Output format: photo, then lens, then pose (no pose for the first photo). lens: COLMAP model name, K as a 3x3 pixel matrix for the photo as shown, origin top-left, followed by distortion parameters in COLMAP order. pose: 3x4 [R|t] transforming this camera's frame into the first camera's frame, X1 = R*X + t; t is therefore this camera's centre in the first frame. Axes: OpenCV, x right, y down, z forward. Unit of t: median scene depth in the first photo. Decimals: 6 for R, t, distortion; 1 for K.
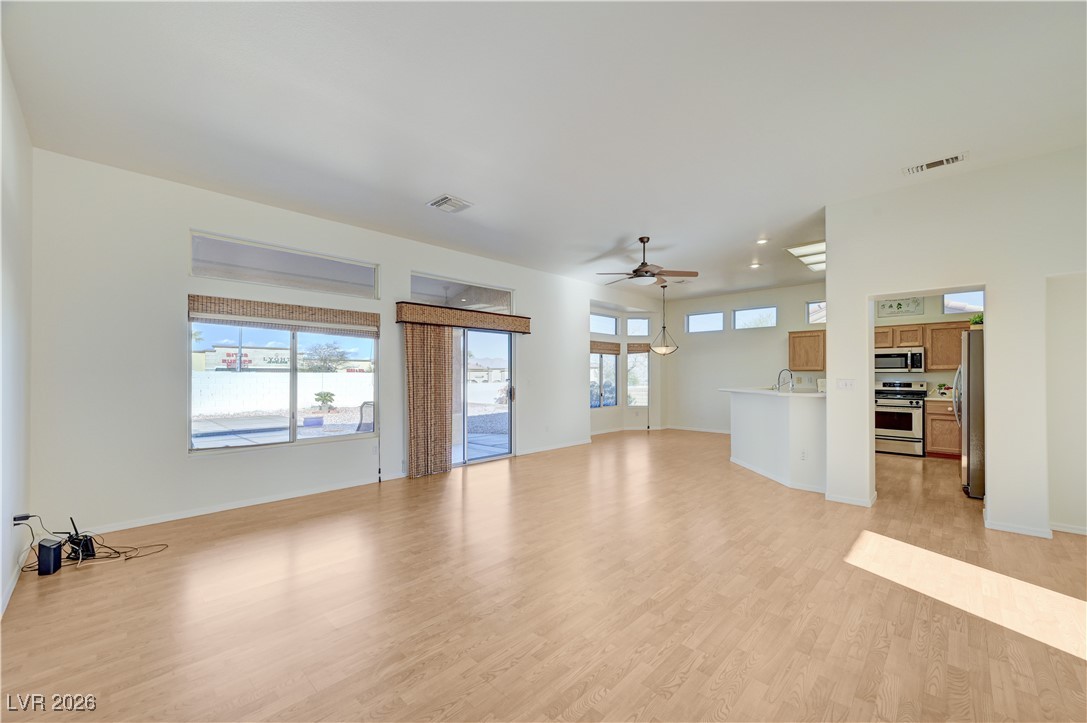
lens RADIAL K [[433.0, 0, 552.1], [0, 433.0, 374.1], [0, 0, 1]] dist [0.001616, 0.000148]
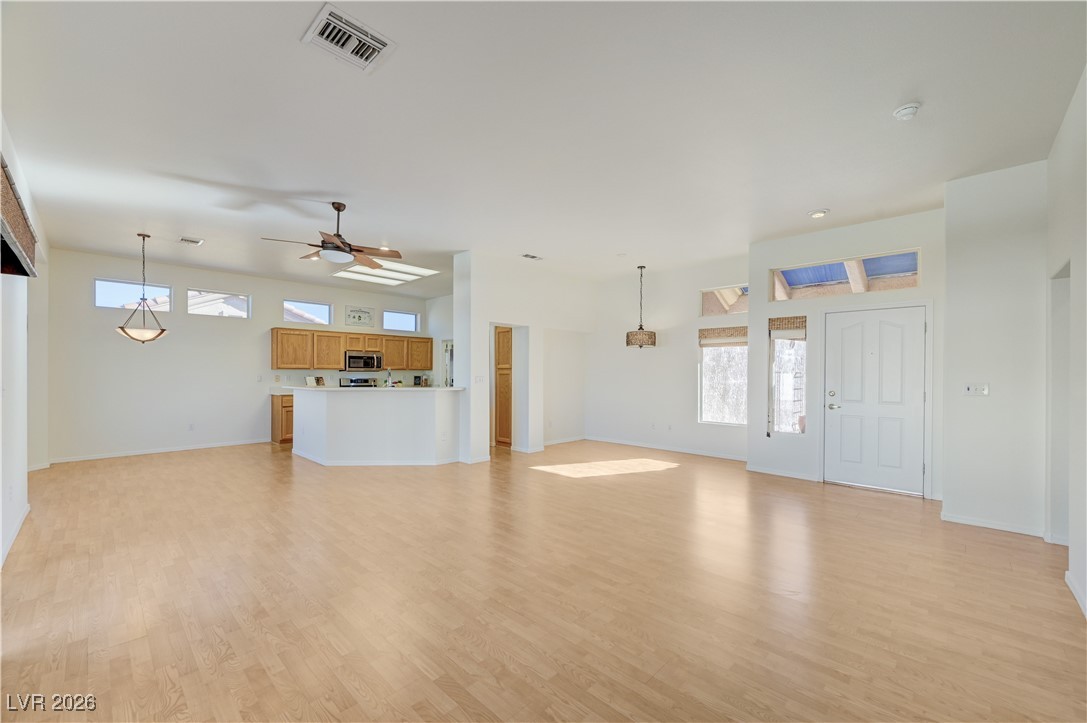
lens RADIAL K [[433.0, 0, 550.1], [0, 433.0, 368.1], [0, 0, 1]] dist [0.001616, 0.000148]
pose [[0.000363, 0.013172, 0.999913, -0.489409], [-0.003981, 0.999905, -0.013171, 0.001834], [-0.999992, -0.003976, 0.000415, 0.493112]]
